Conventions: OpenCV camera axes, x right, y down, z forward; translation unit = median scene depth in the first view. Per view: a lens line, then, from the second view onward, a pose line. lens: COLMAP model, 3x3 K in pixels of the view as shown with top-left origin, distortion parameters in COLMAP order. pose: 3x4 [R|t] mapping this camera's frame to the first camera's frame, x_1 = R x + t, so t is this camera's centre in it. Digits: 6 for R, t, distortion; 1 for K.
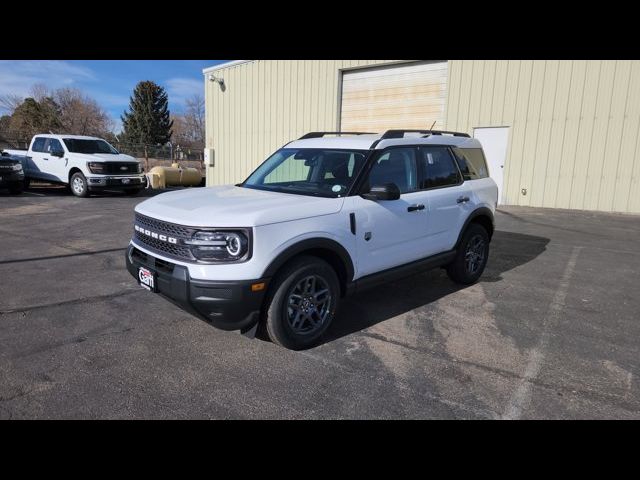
lens RADIAL K [[433.2, 0, 308.0], [0, 433.2, 231.8], [0, 0, 1]] dist [0.061115, -0.049073]
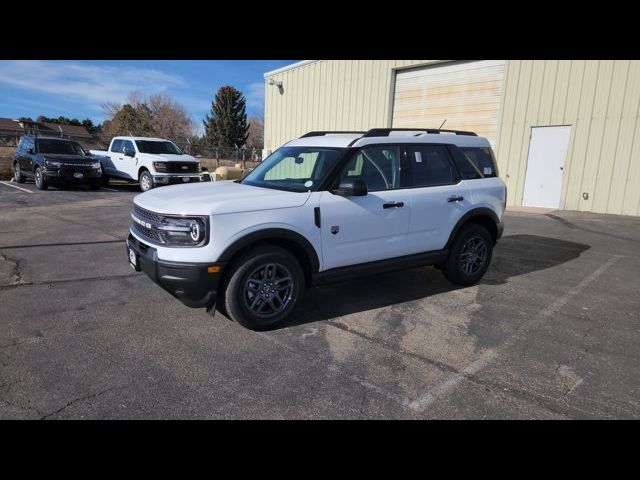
lens RADIAL K [[432.6, 0, 300.9], [0, 432.6, 238.7], [0, 0, 1]] dist [0.042101, -0.002516]
pose [[0.982807, 0.038658, -0.180541, 0.219137], [-0.036589, 0.999221, 0.014775, 0.016550], [0.180972, -0.007915, 0.983456, -0.039675]]
